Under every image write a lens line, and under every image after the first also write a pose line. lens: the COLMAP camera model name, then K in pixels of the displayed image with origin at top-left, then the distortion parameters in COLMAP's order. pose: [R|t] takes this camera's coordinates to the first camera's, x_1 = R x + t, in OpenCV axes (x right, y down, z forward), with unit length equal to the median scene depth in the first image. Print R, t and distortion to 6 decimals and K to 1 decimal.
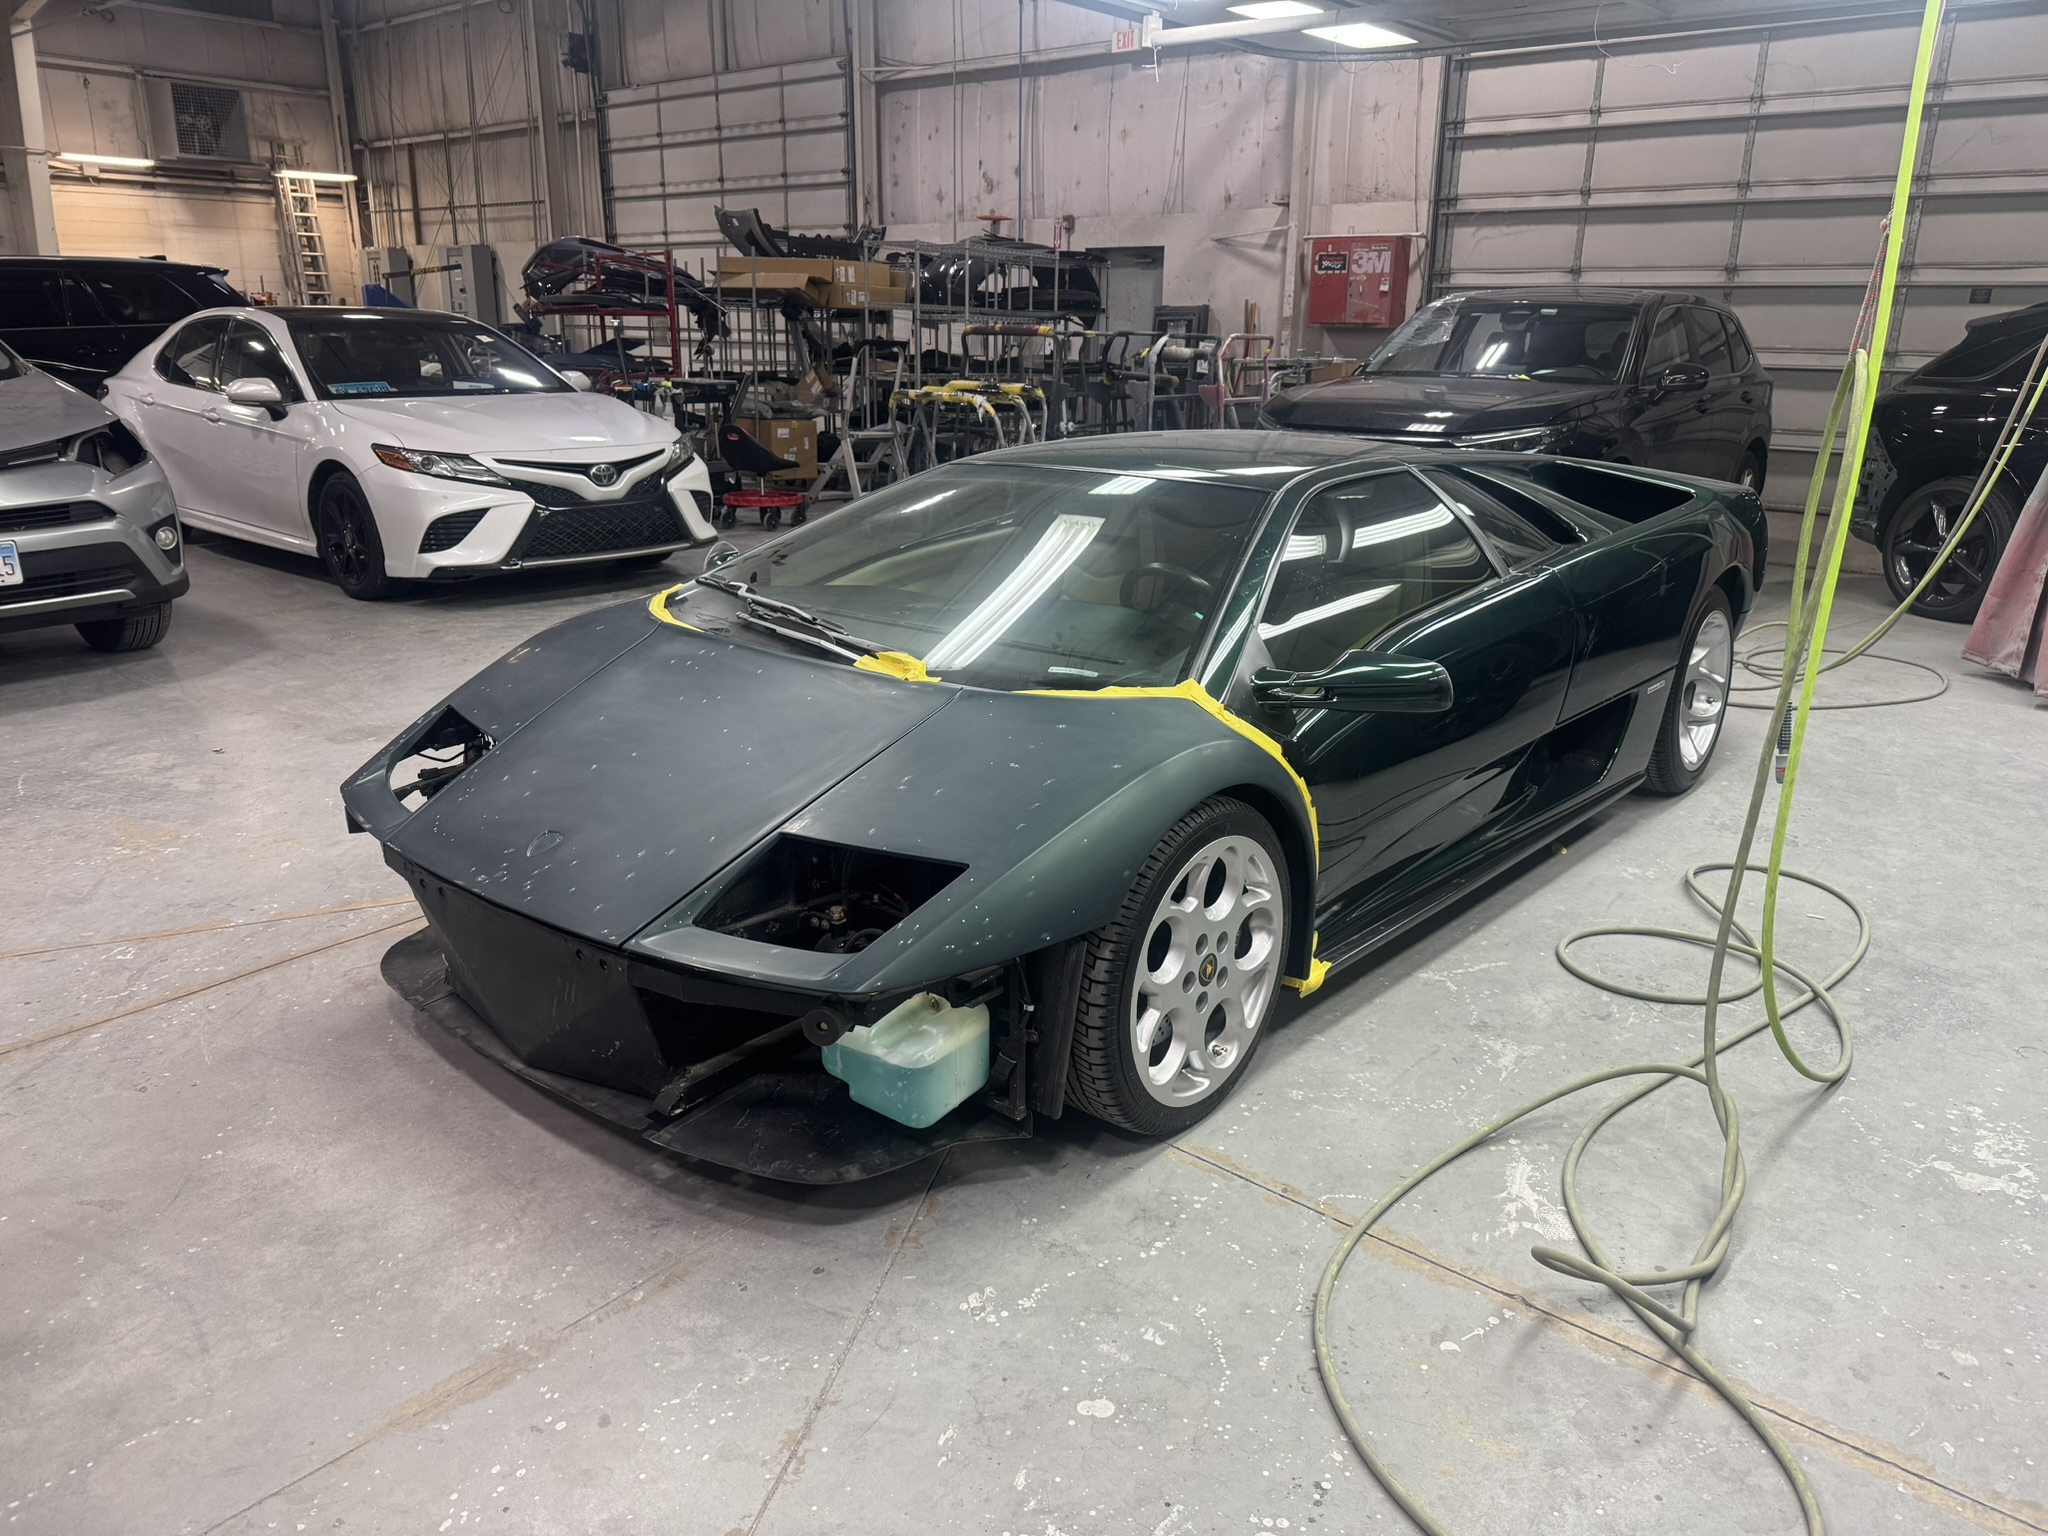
lens RADIAL K [[1468.0, 0, 1032.7], [0, 1468.0, 766.1], [0, 0, 1]] dist [0.036881, -0.039718]
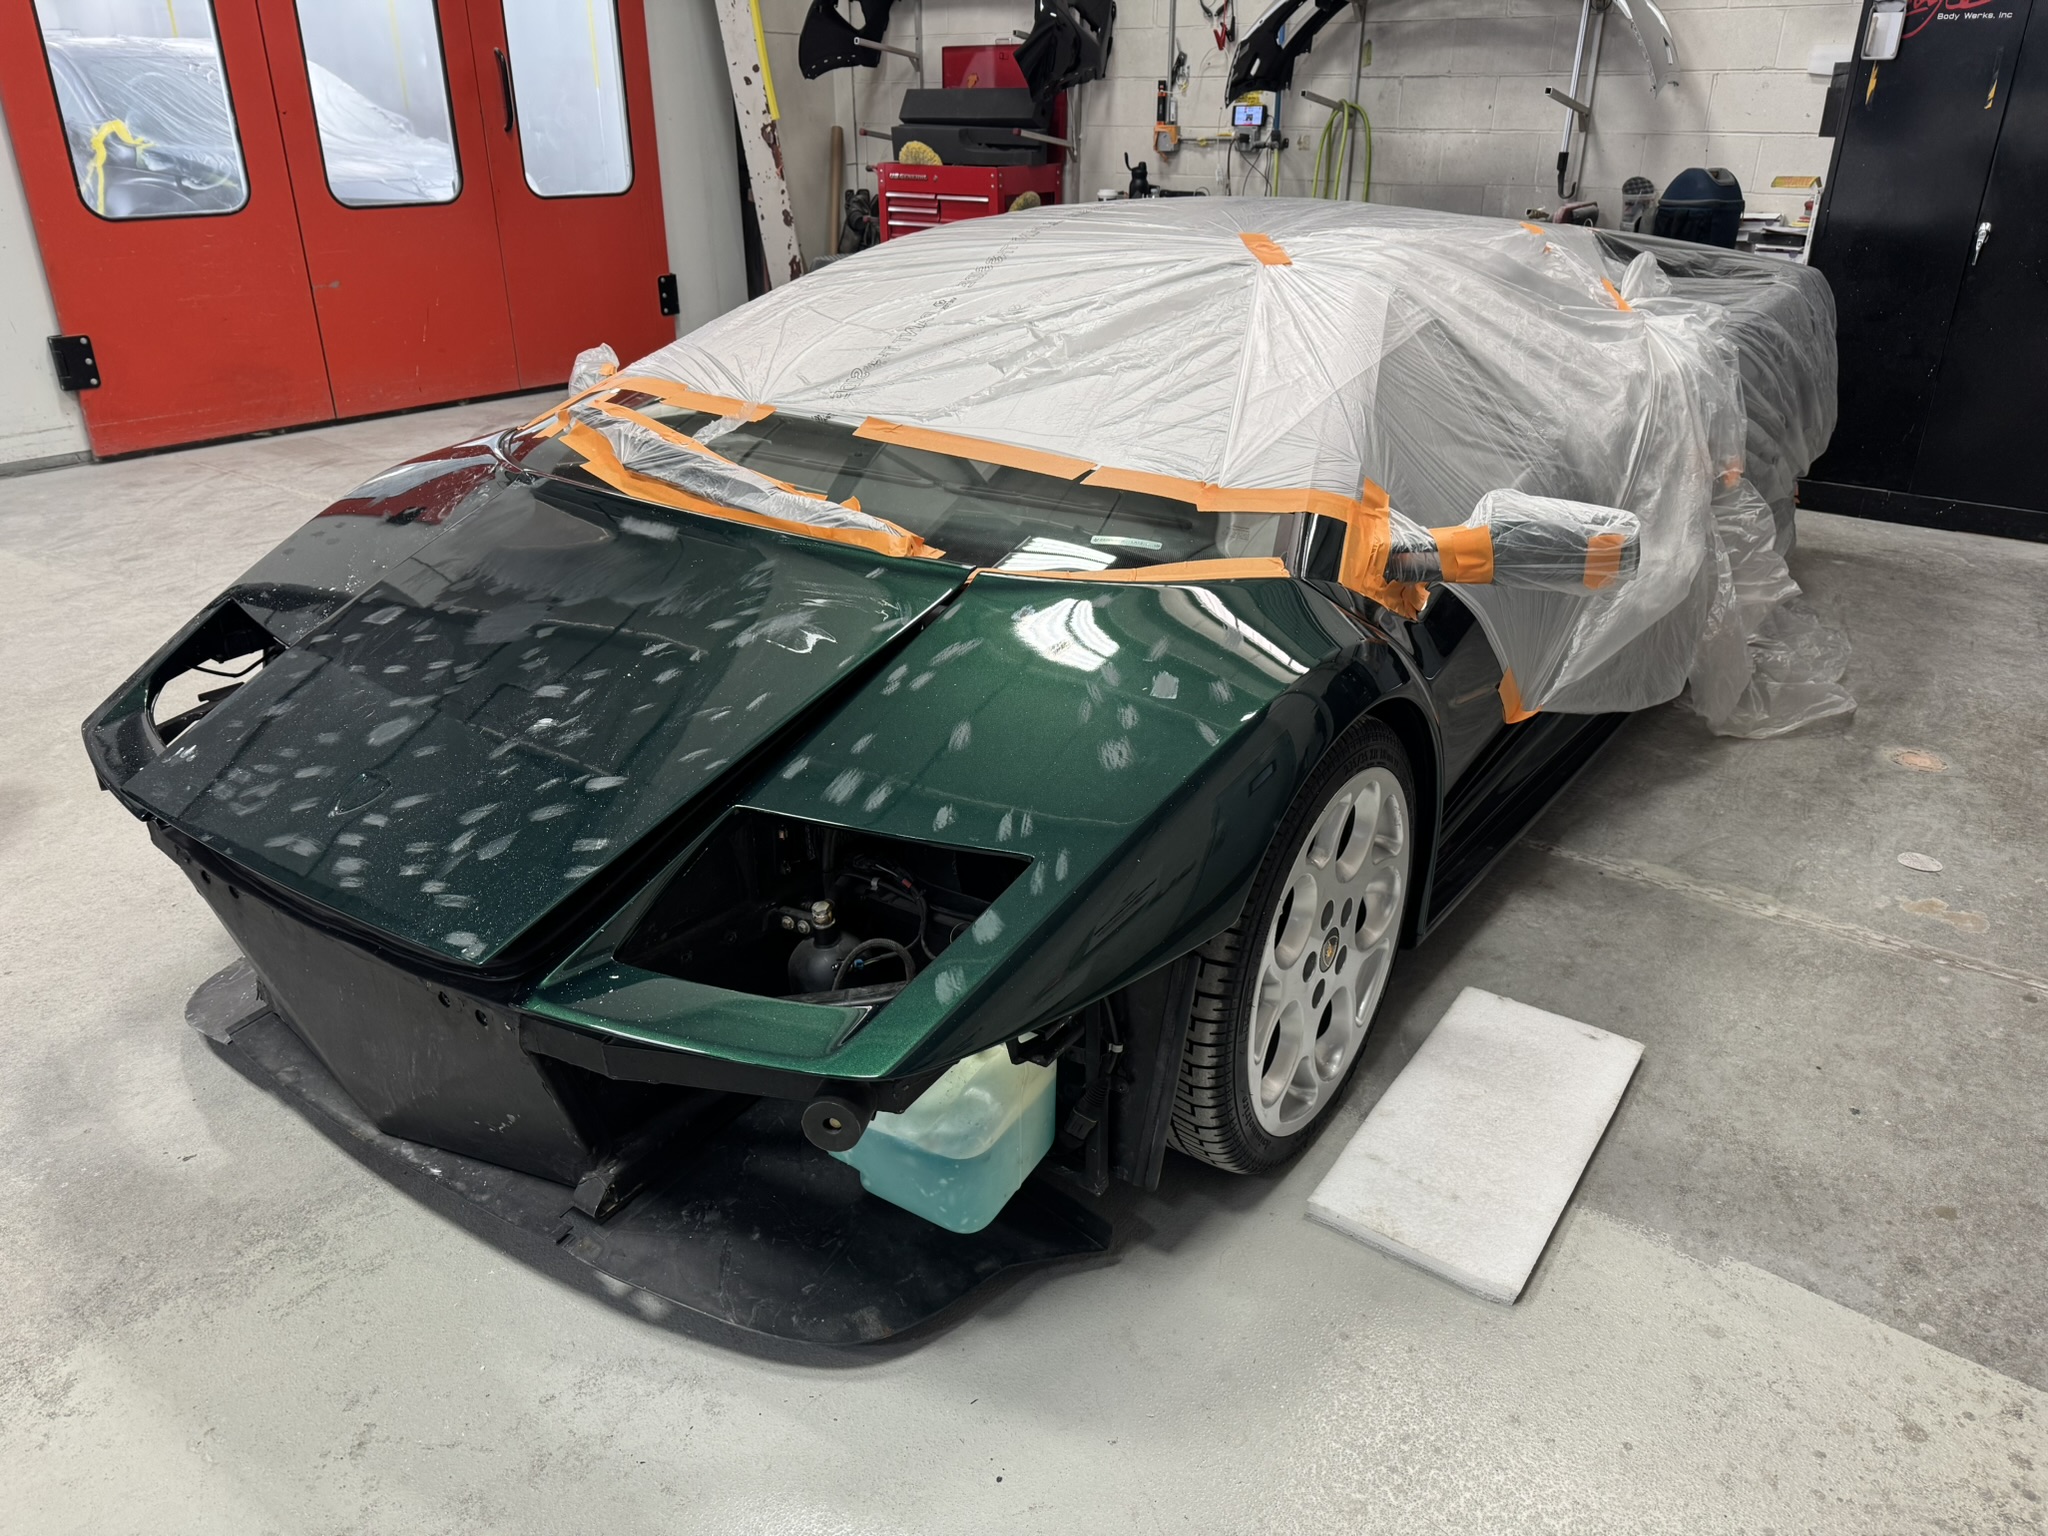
lens RADIAL K [[1468.0, 0, 1032.7], [0, 1468.0, 766.1], [0, 0, 1]] dist [0.036881, -0.039718]
pose [[0.996333, -0.043793, 0.073499, -0.080438], [0.033309, 0.989837, 0.138249, -0.059984], [-0.078806, -0.135294, 0.987667, 0.311662]]
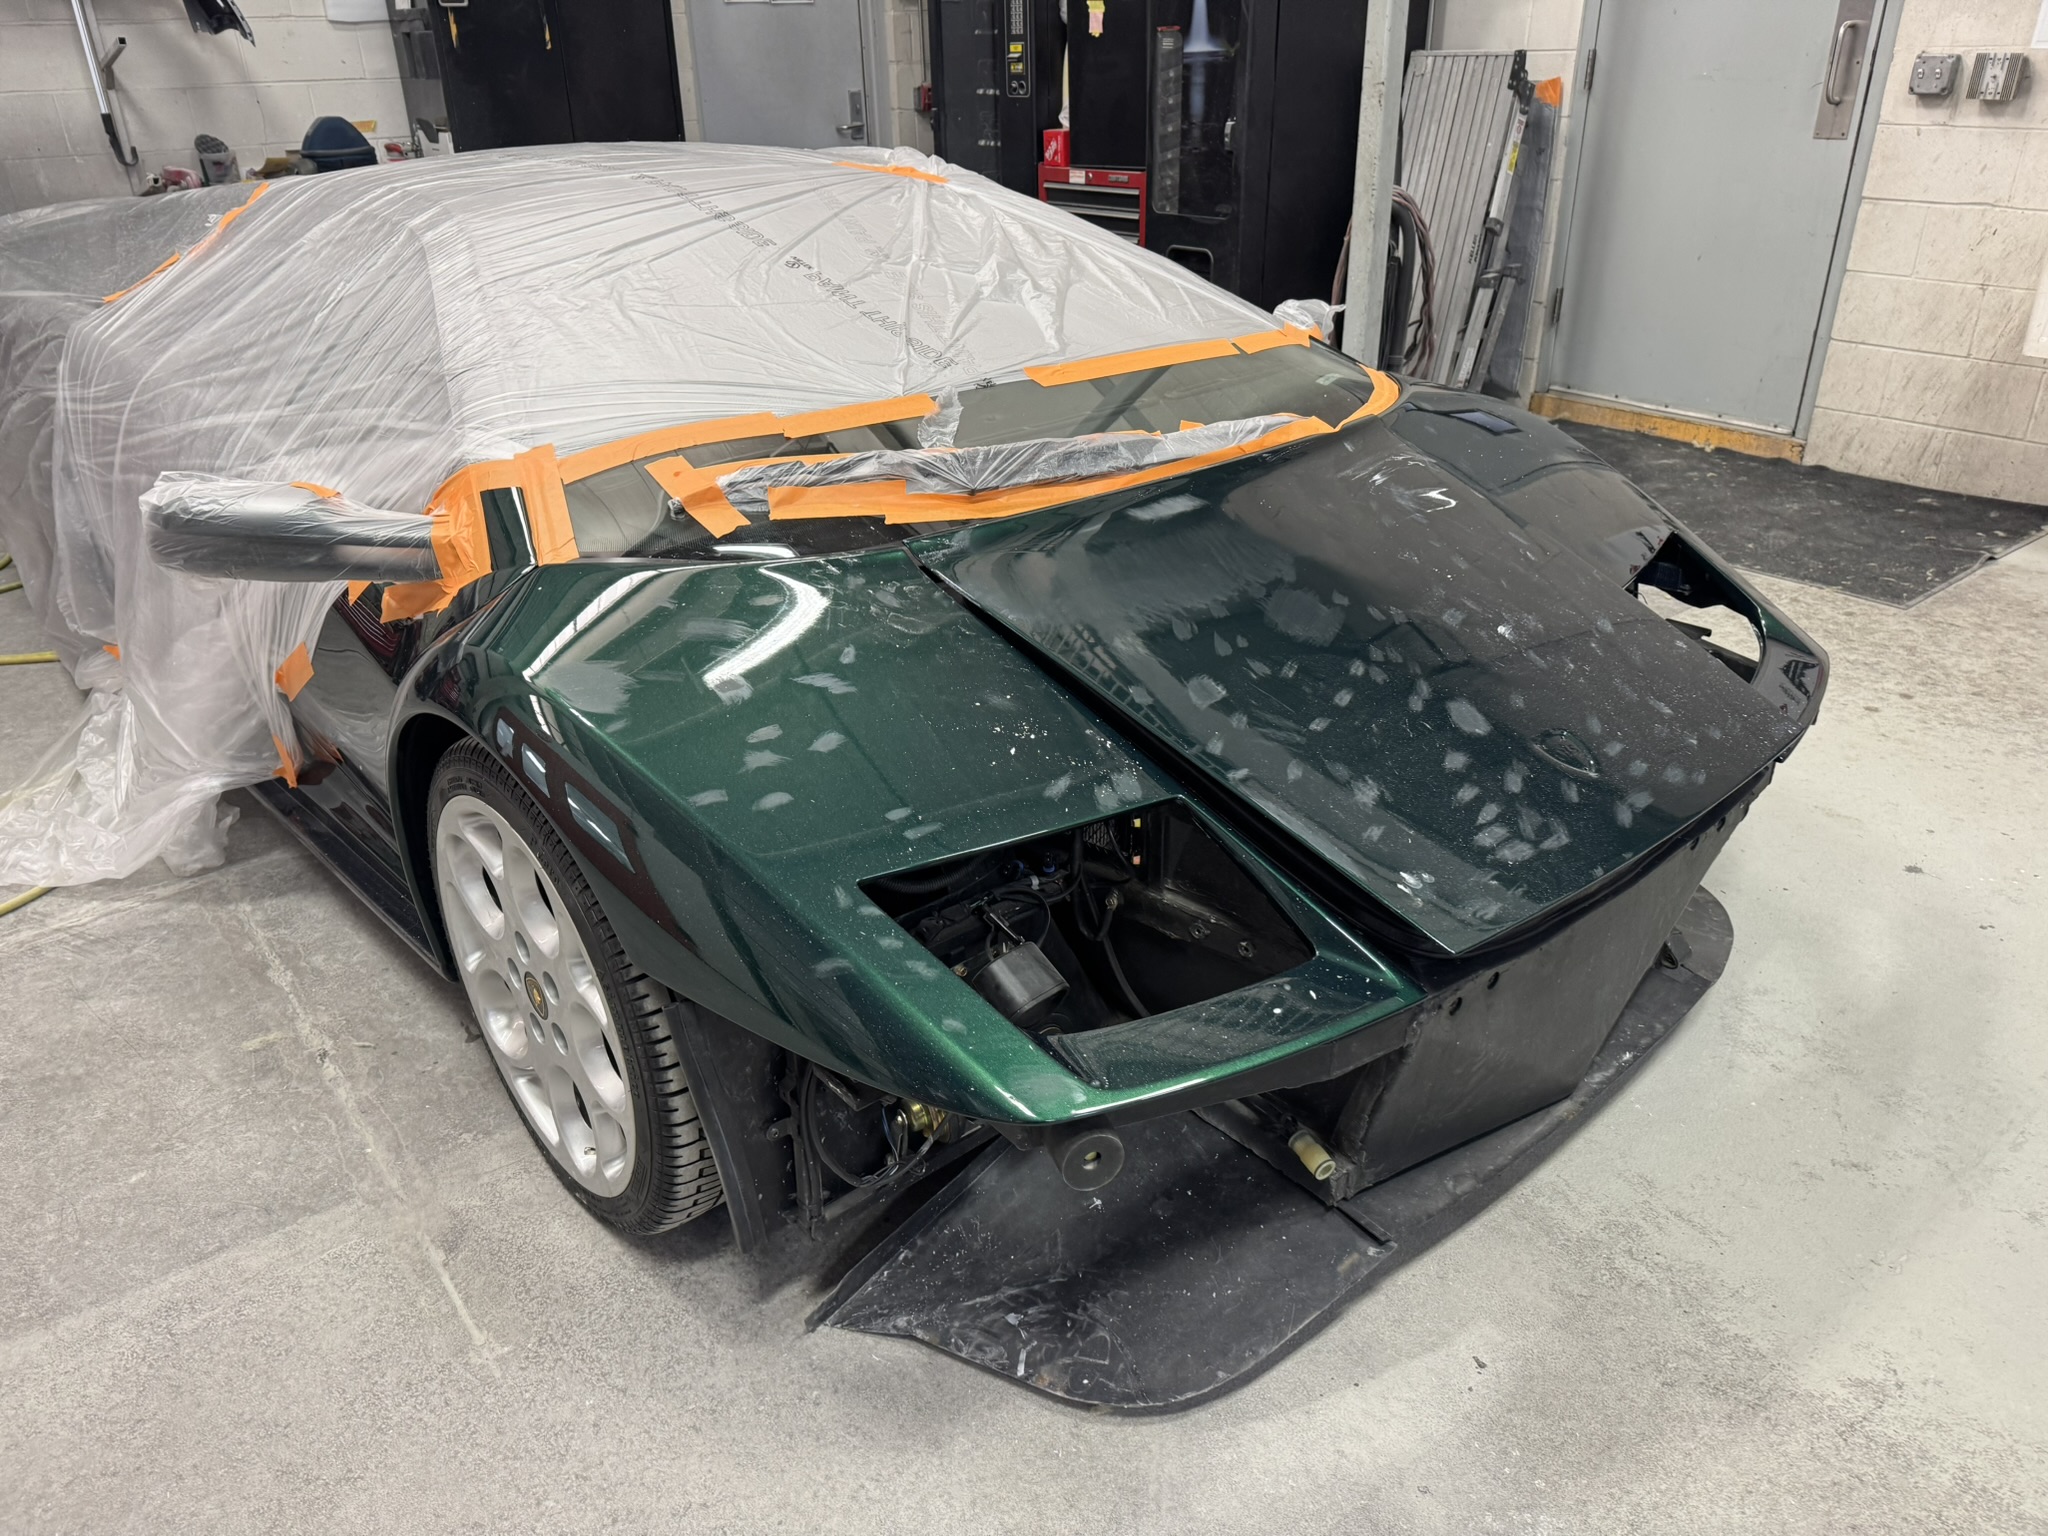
lens RADIAL K [[1468.0, 0, 1032.7], [0, 1468.0, 766.1], [0, 0, 1]] dist [0.036881, -0.039718]
pose [[0.153769, -0.450161, 0.879608, -0.971636], [0.302508, 0.868898, 0.391797, -0.287681], [-0.940661, 0.205842, 0.269787, 1.077911]]
